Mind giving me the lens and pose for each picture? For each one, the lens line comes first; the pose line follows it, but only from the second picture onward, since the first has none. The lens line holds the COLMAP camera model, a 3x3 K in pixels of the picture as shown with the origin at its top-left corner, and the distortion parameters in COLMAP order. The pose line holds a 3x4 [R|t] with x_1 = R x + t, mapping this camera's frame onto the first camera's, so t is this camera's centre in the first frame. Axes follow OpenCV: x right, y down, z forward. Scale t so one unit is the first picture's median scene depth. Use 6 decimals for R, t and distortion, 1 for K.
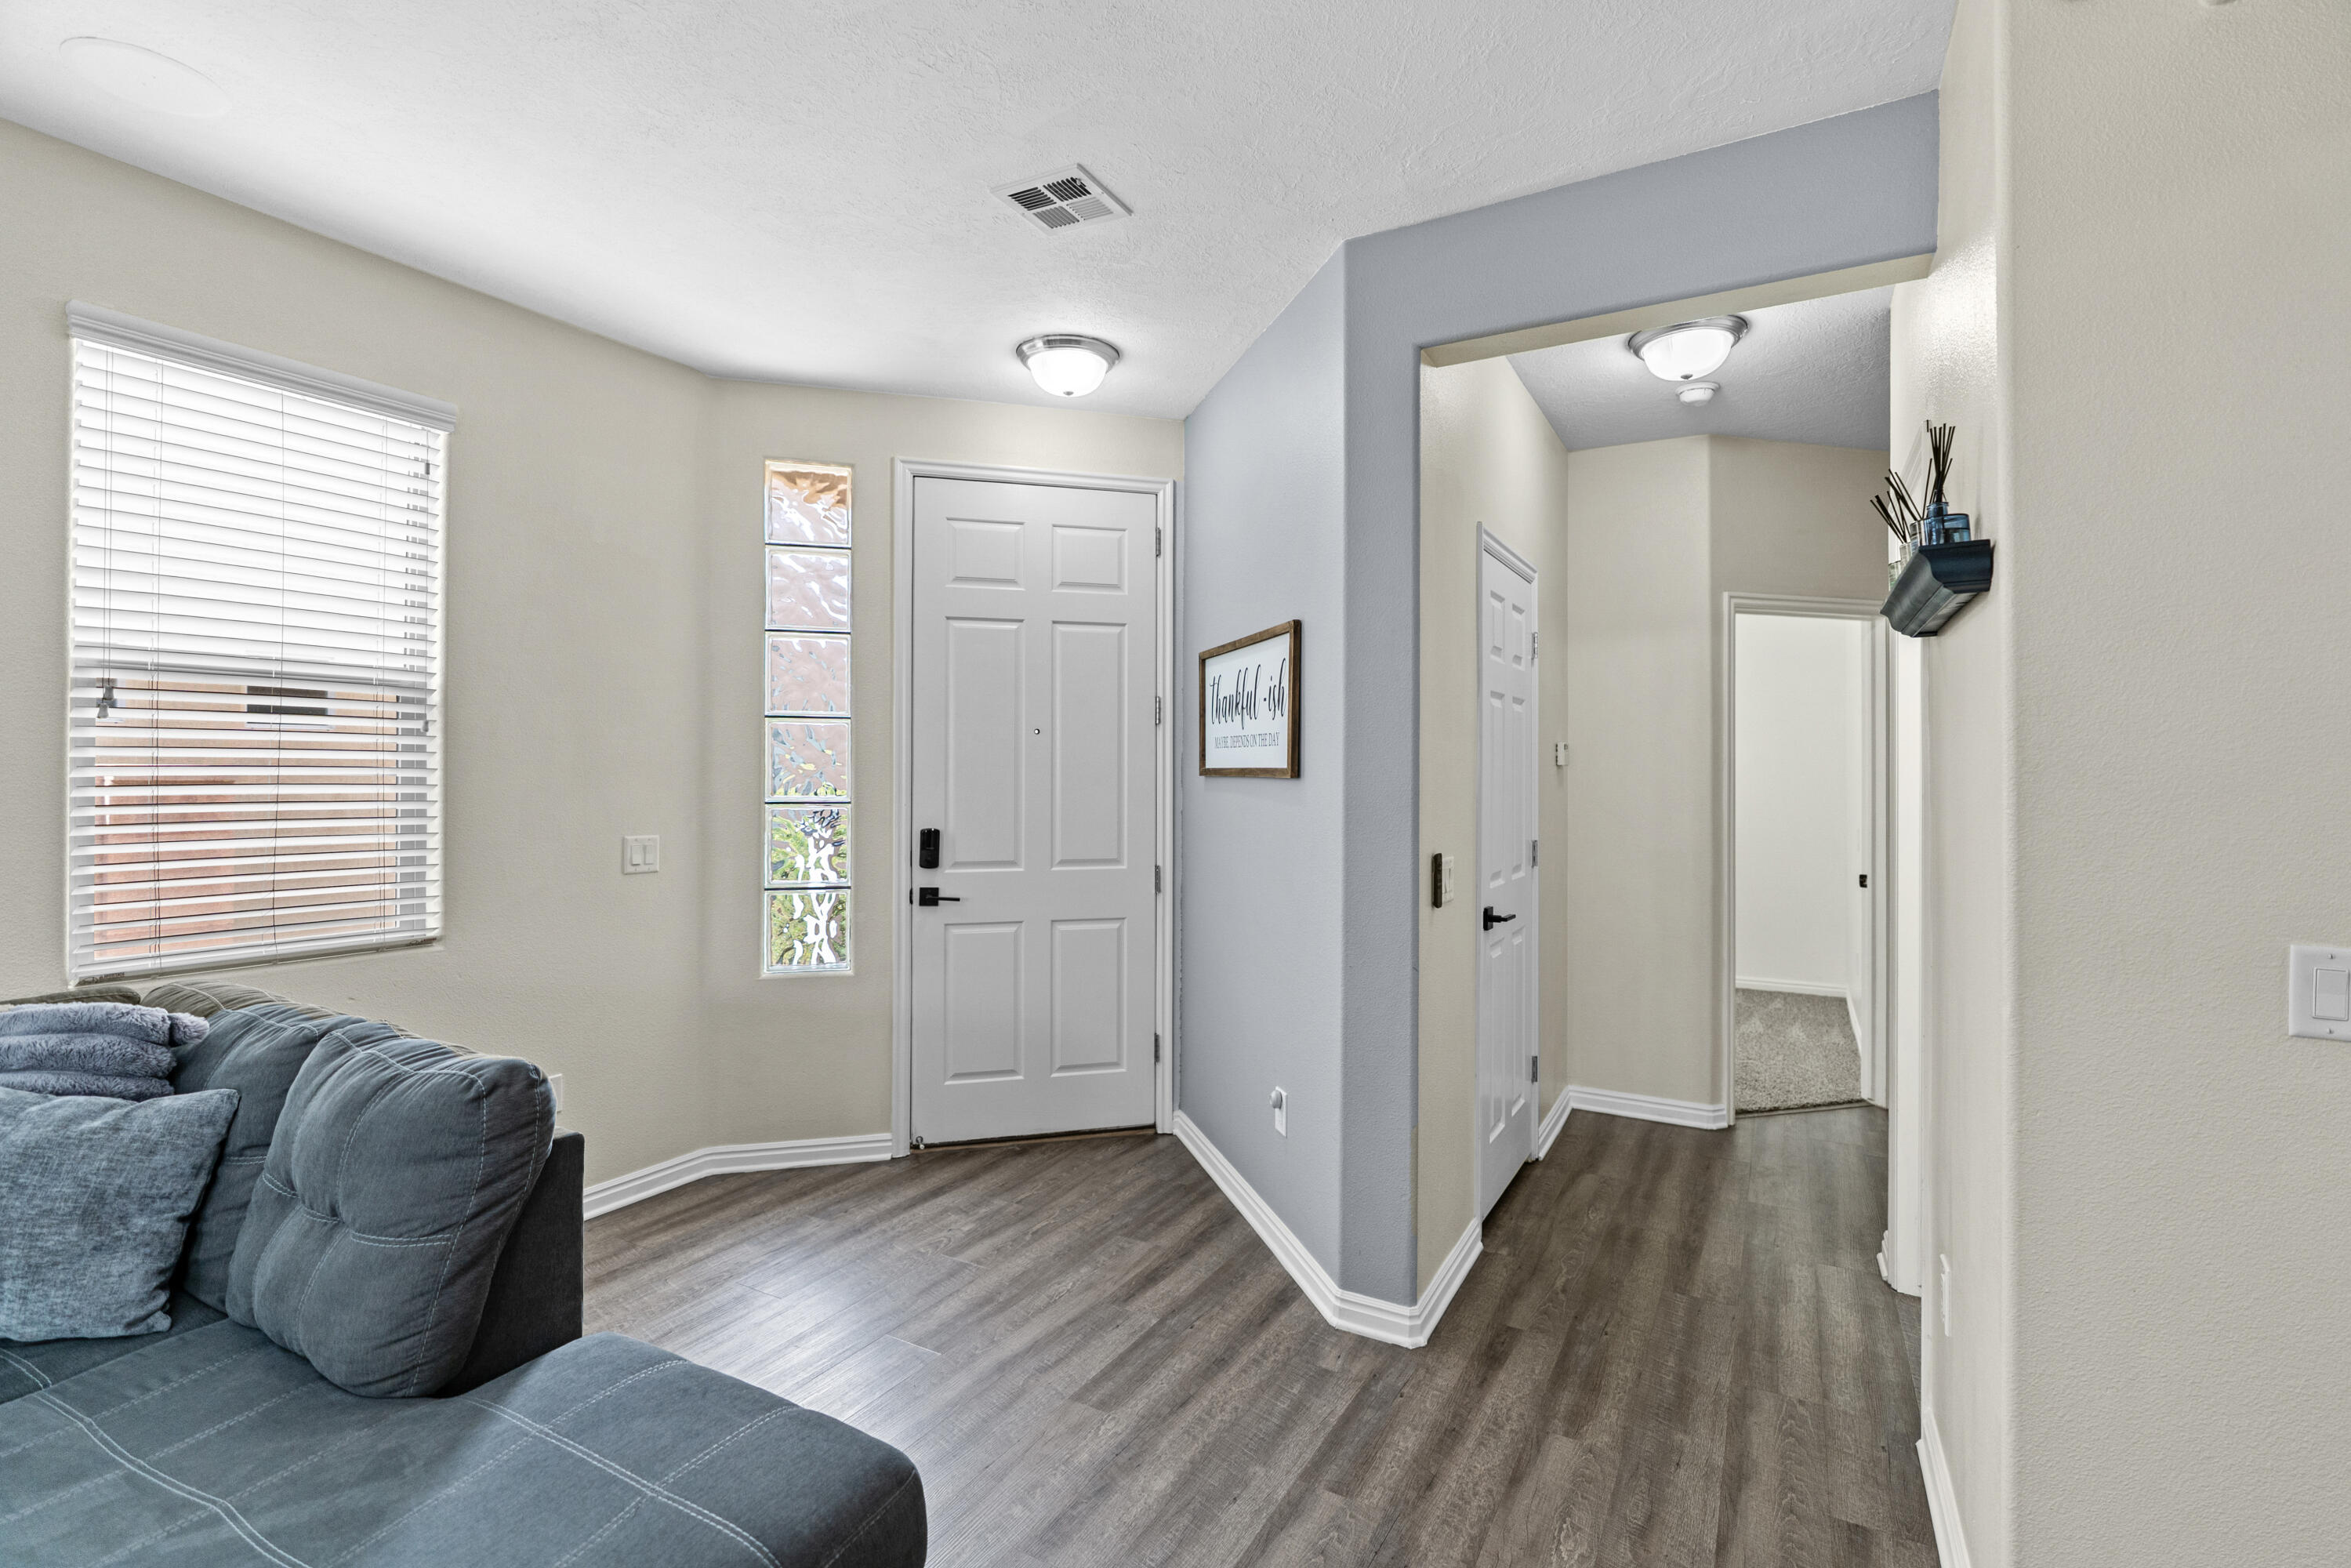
lens RADIAL K [[1075.4, 0, 1180.0], [0, 1075.4, 775.0], [0, 0, 1]] dist [-0.000877, 0.000048]
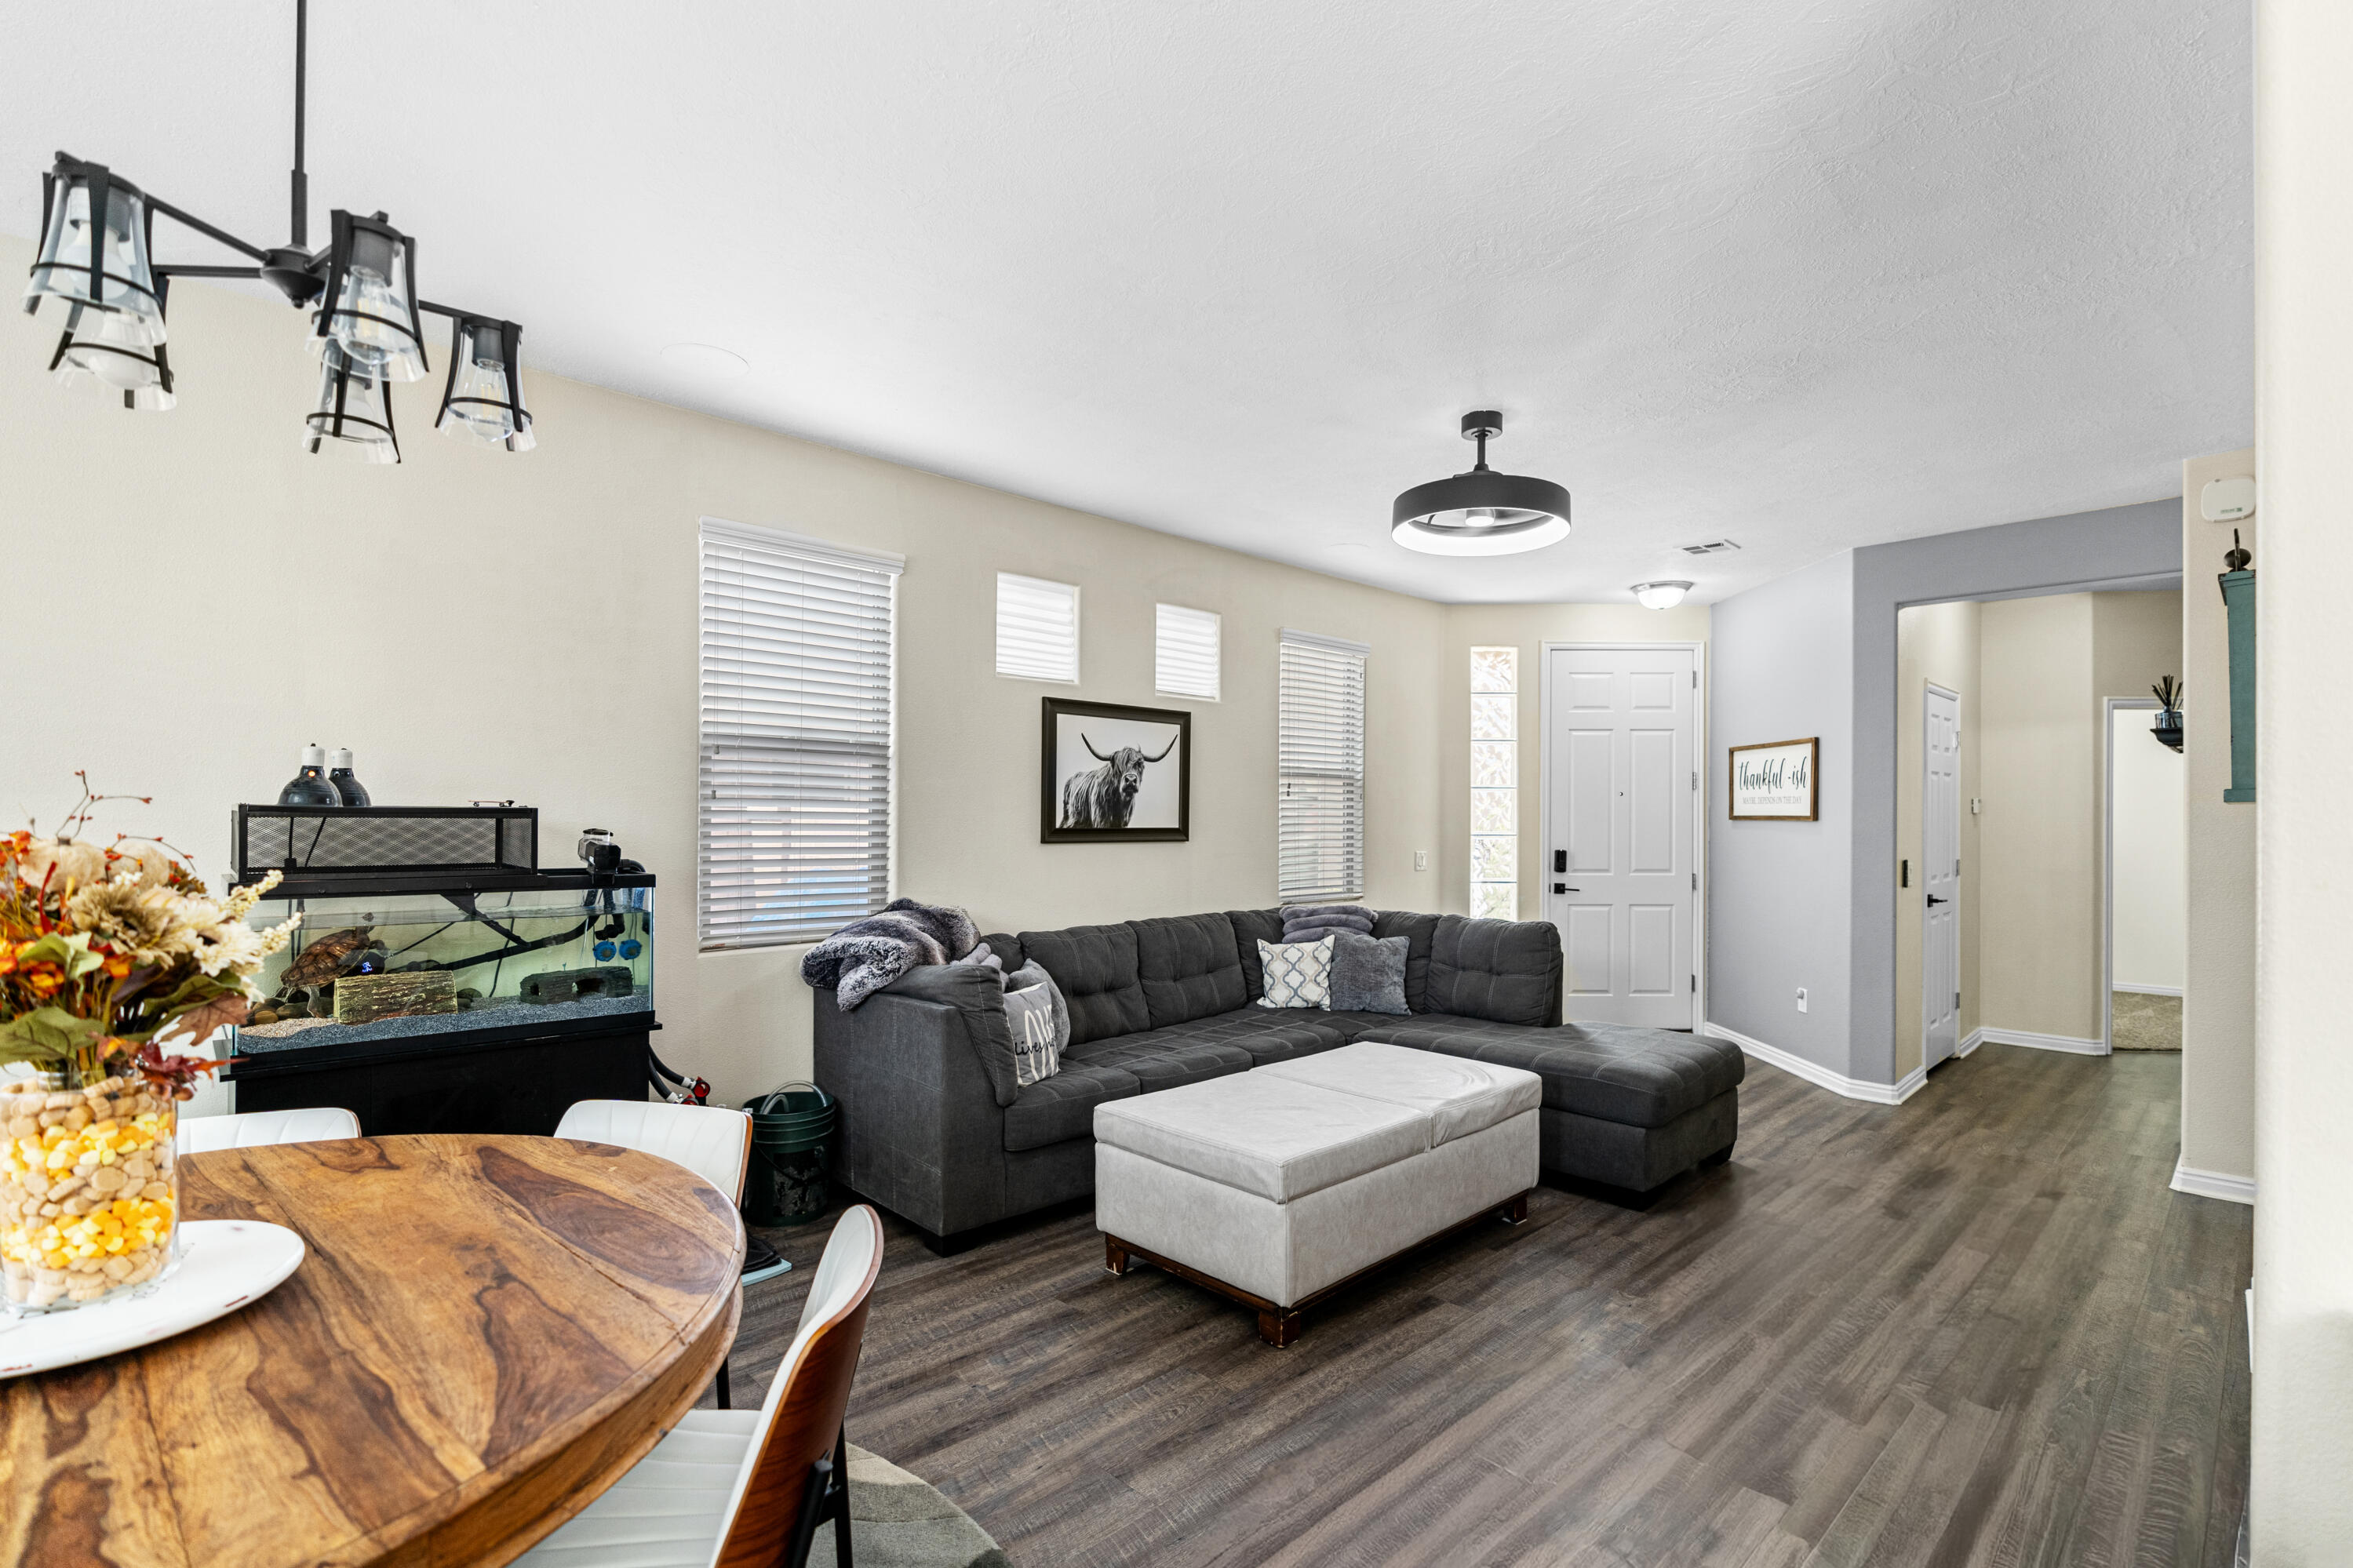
lens RADIAL K [[1095.2, 0, 1173.9], [0, 1095.2, 819.8], [0, 0, 1]] dist [-0.009203, 0.000869]
pose [[0.960751, 0.001156, -0.277410, -0.377856], [-0.001444, 0.999999, -0.000835, 0.003512], [0.277408, 0.001203, 0.960751, -0.982234]]
